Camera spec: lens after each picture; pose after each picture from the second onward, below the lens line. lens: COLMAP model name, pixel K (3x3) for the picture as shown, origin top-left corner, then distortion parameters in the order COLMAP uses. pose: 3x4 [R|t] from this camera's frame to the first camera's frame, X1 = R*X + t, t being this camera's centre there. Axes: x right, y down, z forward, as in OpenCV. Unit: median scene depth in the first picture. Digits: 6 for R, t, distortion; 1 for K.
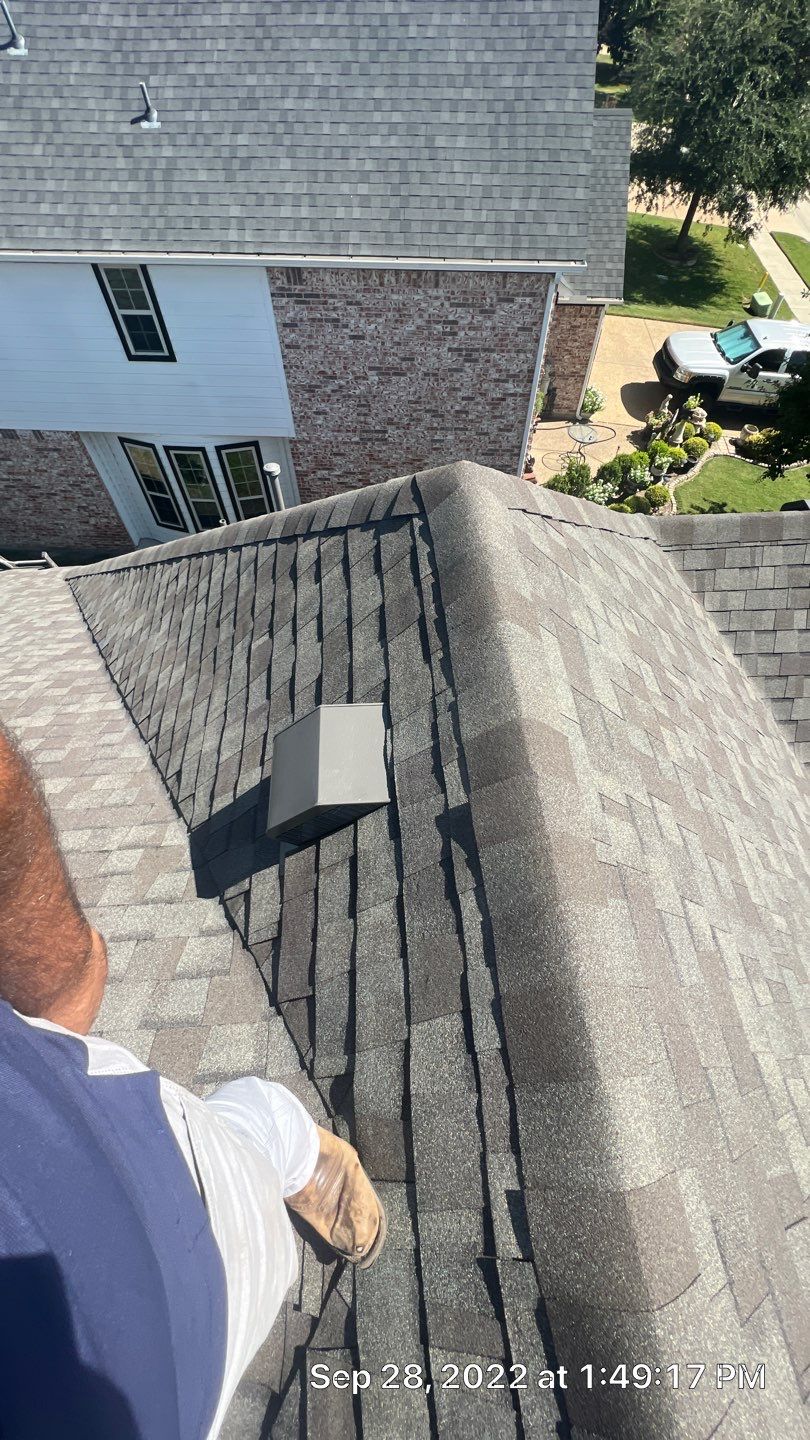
lens RADIAL K [[577.1, 0, 408.6], [0, 577.1, 714.2], [0, 0, 1]] dist [-0.005099, 0.001617]
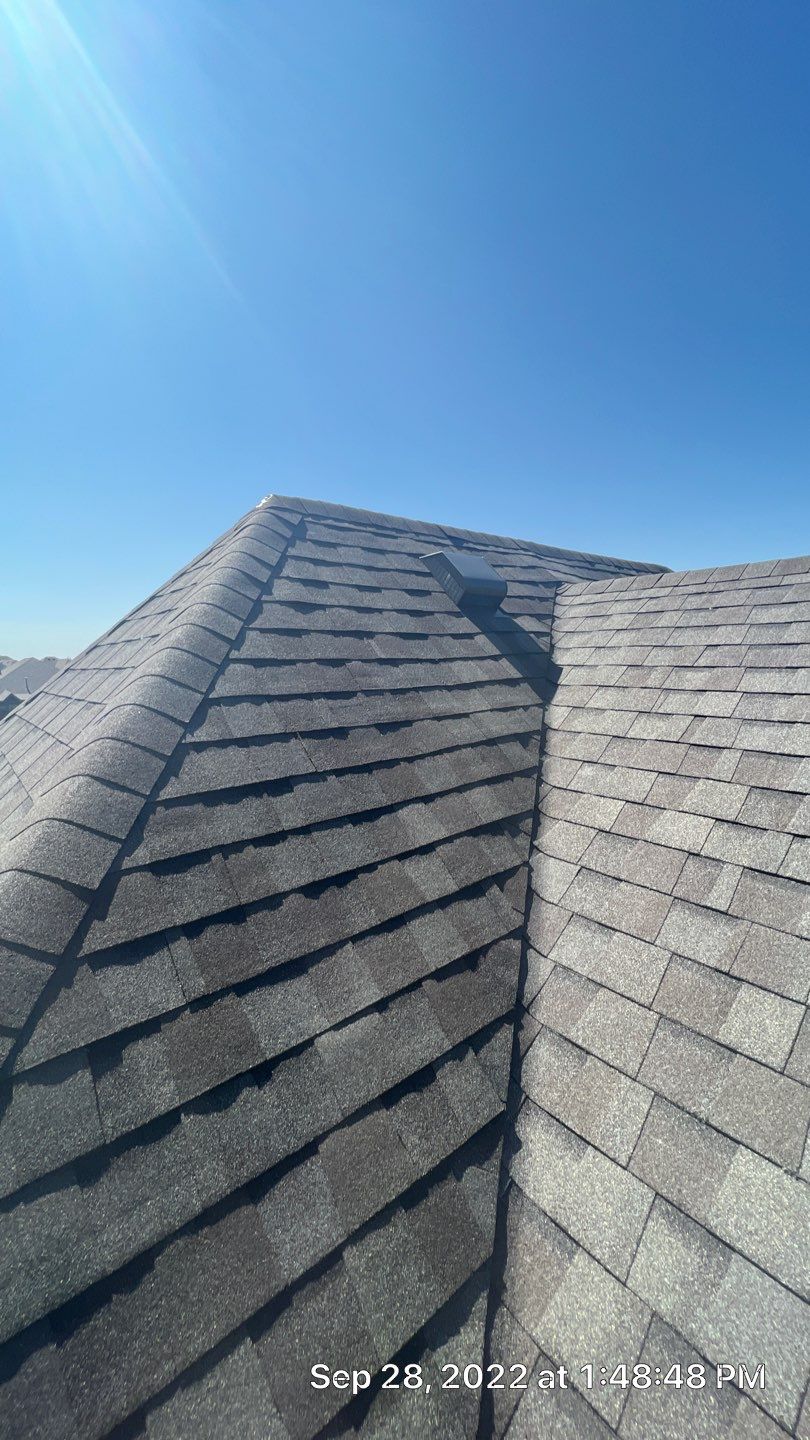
lens RADIAL K [[577.1, 0, 403.5], [0, 577.1, 718.8], [0, 0, 1]] dist [-0.005099, 0.001617]
pose [[-0.583645, -0.062384, 0.809609, -1.696950], [0.698031, 0.470853, 0.539490, -0.888874], [-0.414862, 0.880003, -0.231265, 2.086108]]
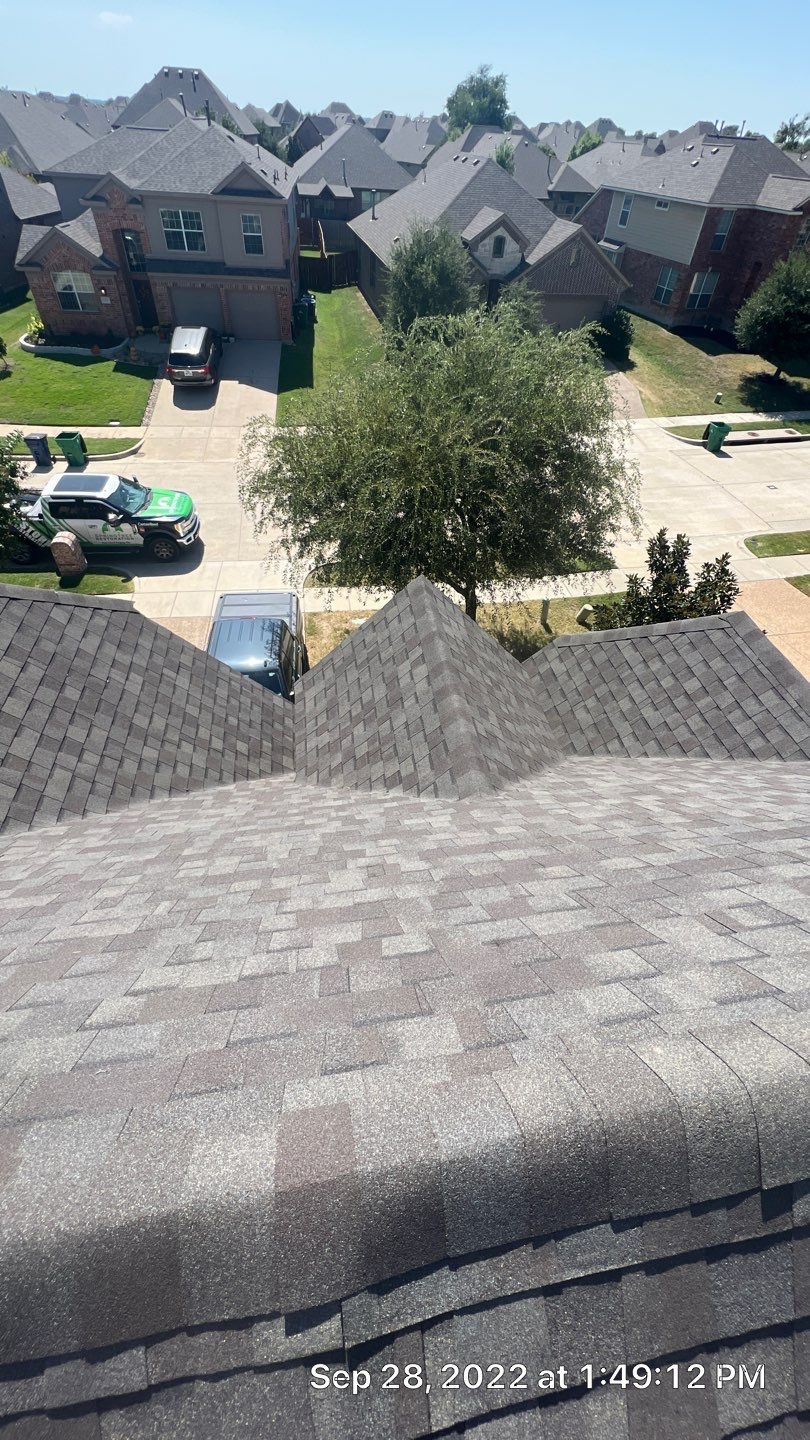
lens RADIAL K [[577.1, 0, 408.5], [0, 577.1, 714.5], [0, 0, 1]] dist [-0.005099, 0.001617]
pose [[-0.085742, -0.713737, 0.695146, 0.137161], [0.812471, 0.353743, 0.463418, 0.133901], [-0.576662, 0.604520, 0.549560, -0.126463]]
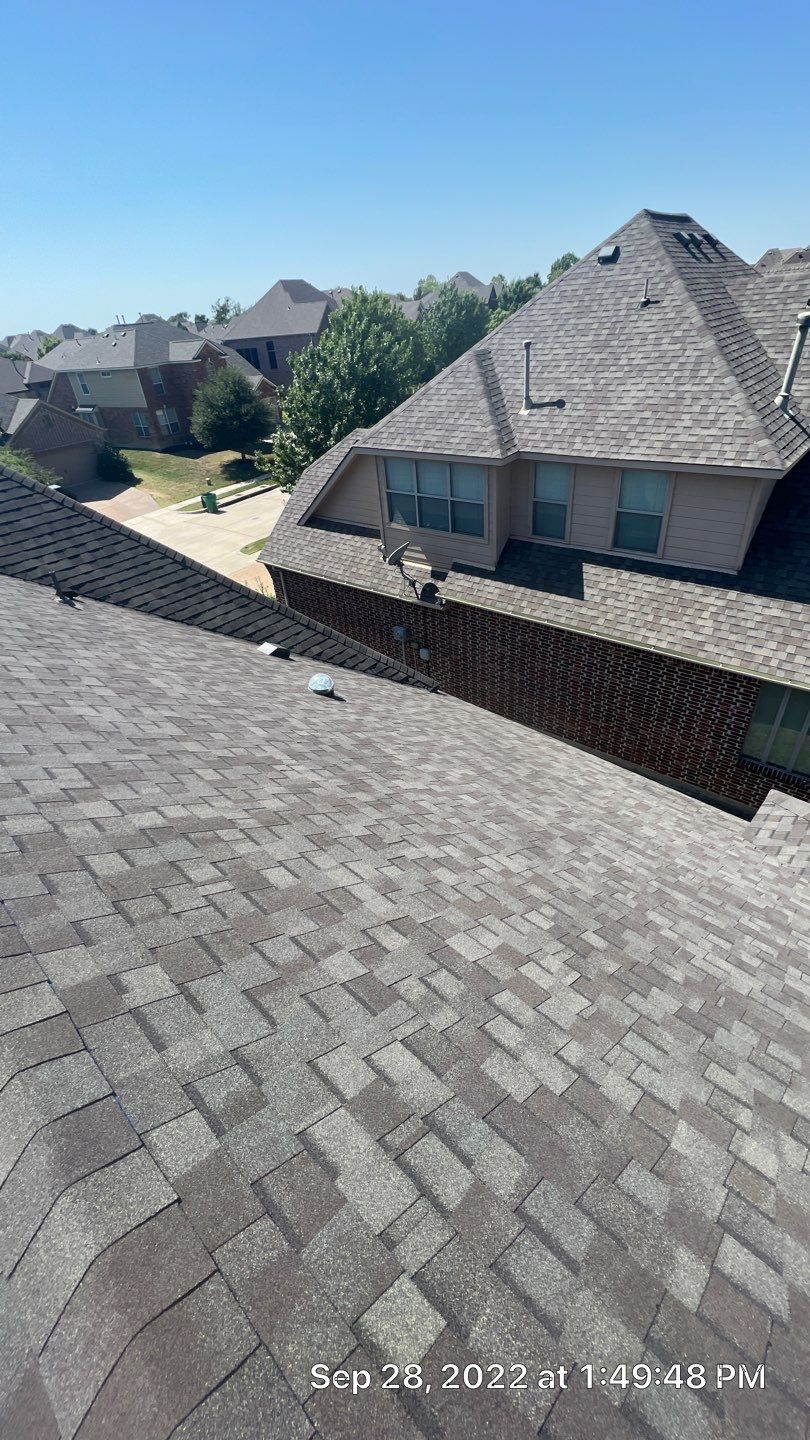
lens RADIAL K [[577.1, 0, 407.0], [0, 577.1, 714.2], [0, 0, 1]] dist [-0.005099, 0.001617]
pose [[-0.685007, -0.371820, 0.626510, -6.971237], [0.654683, 0.063110, 0.753264, 0.685663], [-0.319618, 0.926157, 0.200194, -0.290836]]
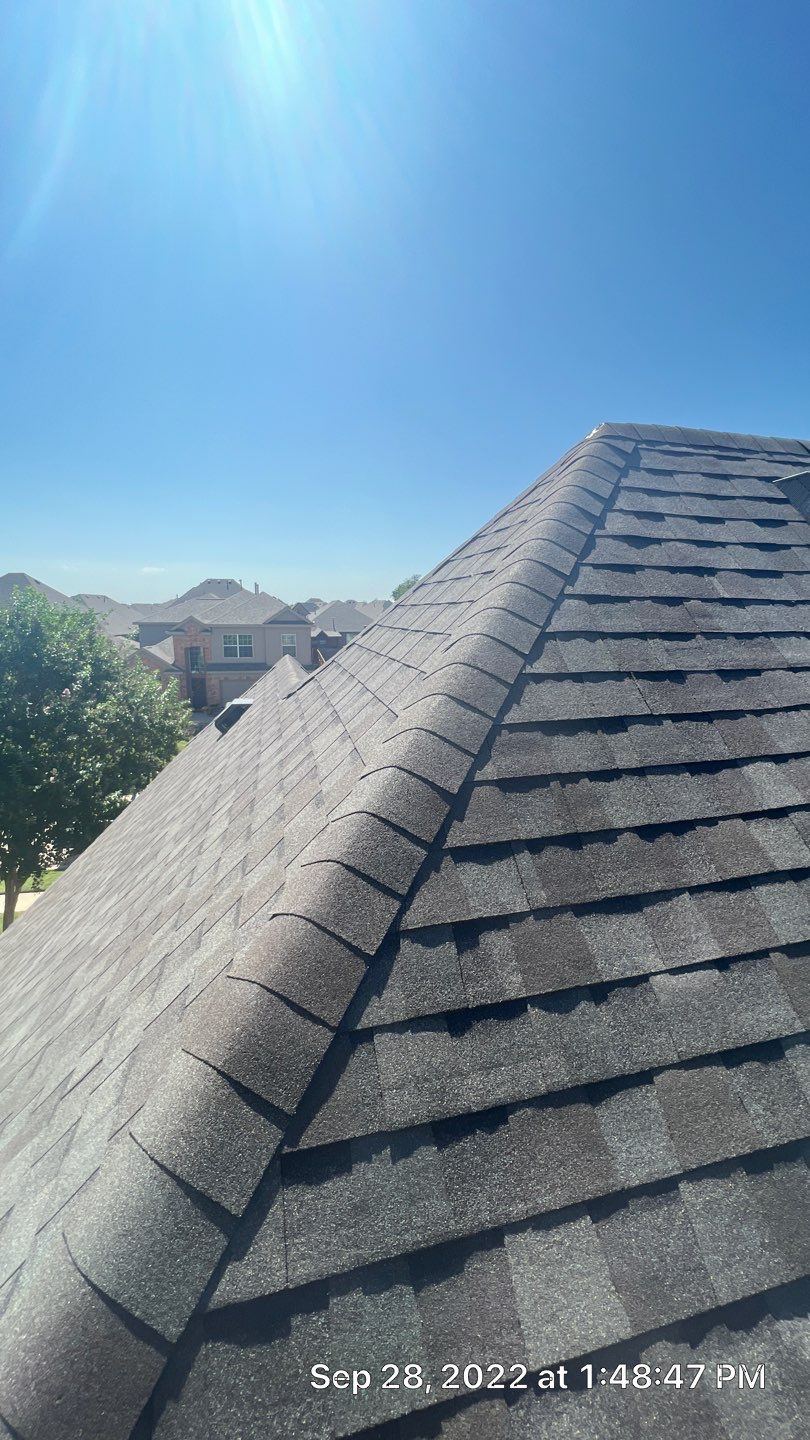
lens RADIAL K [[577.1, 0, 406.6], [0, 577.1, 717.4], [0, 0, 1]] dist [-0.005099, 0.001617]
pose [[-0.169515, -0.174011, 0.970044, -1.658509], [0.830101, 0.505344, 0.235711, -0.981120], [-0.531222, 0.845191, 0.058783, 2.171946]]
